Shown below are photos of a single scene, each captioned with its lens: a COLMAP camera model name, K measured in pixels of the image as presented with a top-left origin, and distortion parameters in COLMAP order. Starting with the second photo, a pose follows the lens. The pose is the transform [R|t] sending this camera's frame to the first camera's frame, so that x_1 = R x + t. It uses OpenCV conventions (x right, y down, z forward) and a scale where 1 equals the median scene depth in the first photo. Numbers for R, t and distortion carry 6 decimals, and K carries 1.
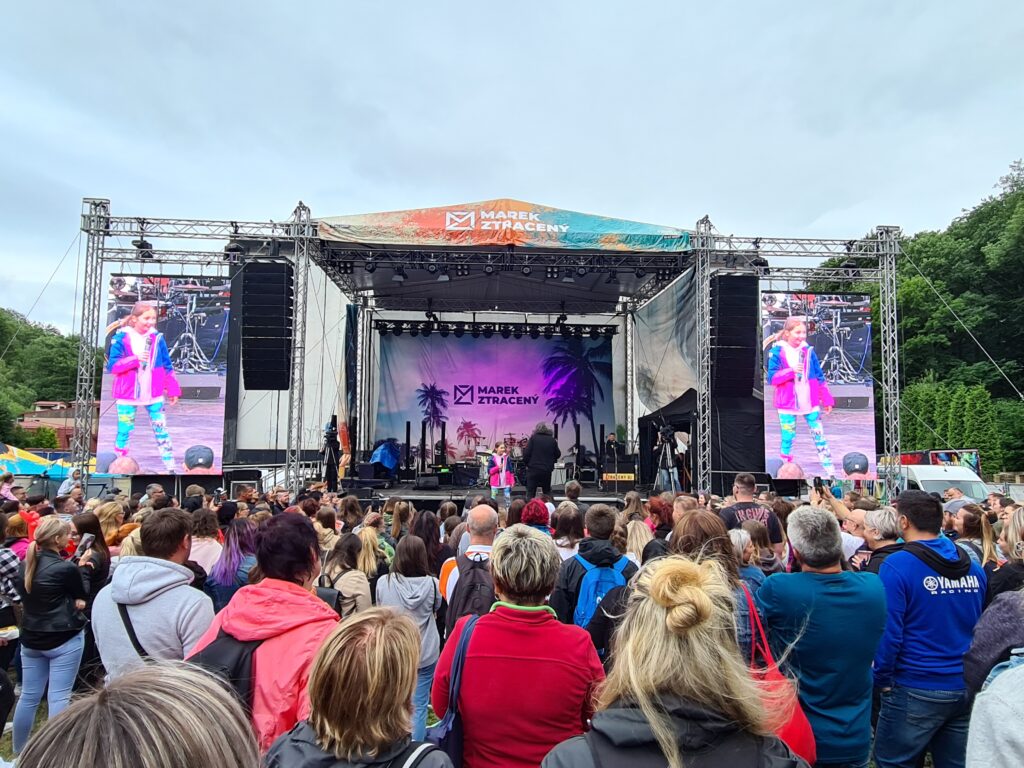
lens RADIAL K [[647.3, 0, 516.8], [0, 647.3, 389.0], [0, 0, 1]] dist [0.000641, 0.003052]
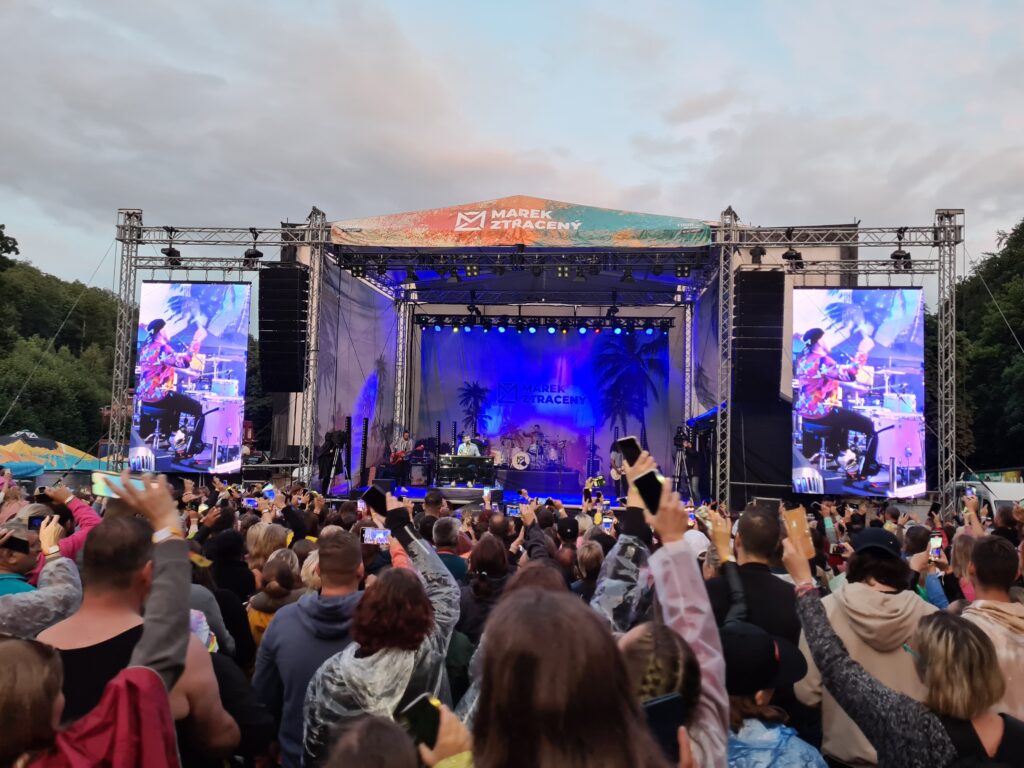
lens RADIAL K [[761.9, 0, 530.6], [0, 761.9, 383.3], [0, 0, 1]] dist [0.050370, -0.017341]
pose [[0.986813, 0.005624, -0.161768, 0.130648], [-0.003699, 0.999919, 0.012193, -0.018729], [0.161824, -0.011434, 0.986753, -0.090280]]
